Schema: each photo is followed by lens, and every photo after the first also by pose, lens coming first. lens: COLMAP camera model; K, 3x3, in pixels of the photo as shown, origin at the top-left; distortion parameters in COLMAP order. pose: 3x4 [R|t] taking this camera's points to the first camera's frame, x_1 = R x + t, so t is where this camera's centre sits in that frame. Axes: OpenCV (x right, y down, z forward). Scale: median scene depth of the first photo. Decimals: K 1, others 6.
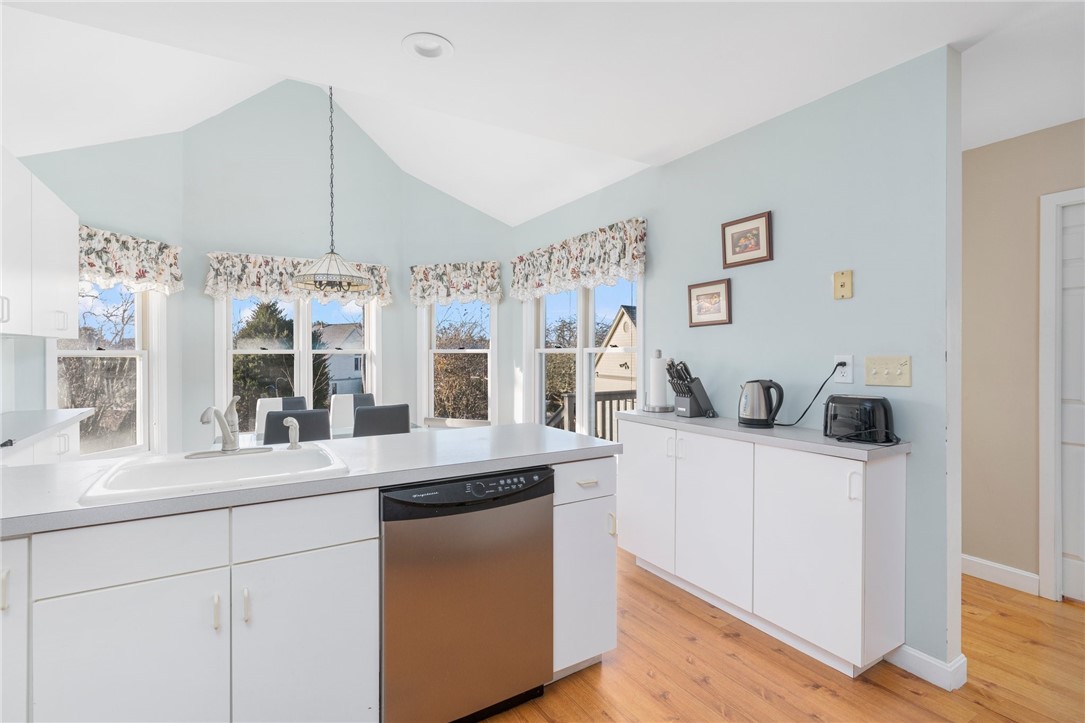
lens RADIAL K [[520.6, 0, 535.2], [0, 520.6, 344.2], [0, 0, 1]] dist [0.002132, 0.000015]
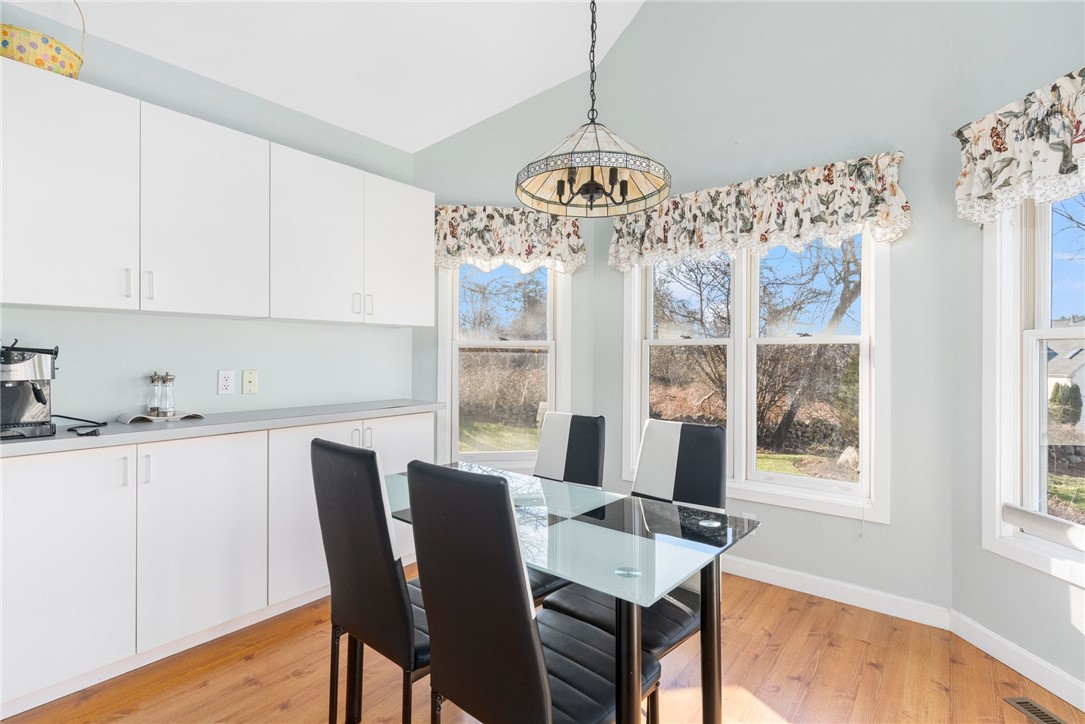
lens RADIAL K [[515.5, 0, 544.9], [0, 515.5, 355.5], [0, 0, 1]] dist [-0.000797, -0.000079]
pose [[0.350879, 0.003592, -0.936414, 0.040590], [0.009207, 0.999931, 0.007285, 0.030865], [0.936375, -0.011178, 0.350822, 0.721389]]
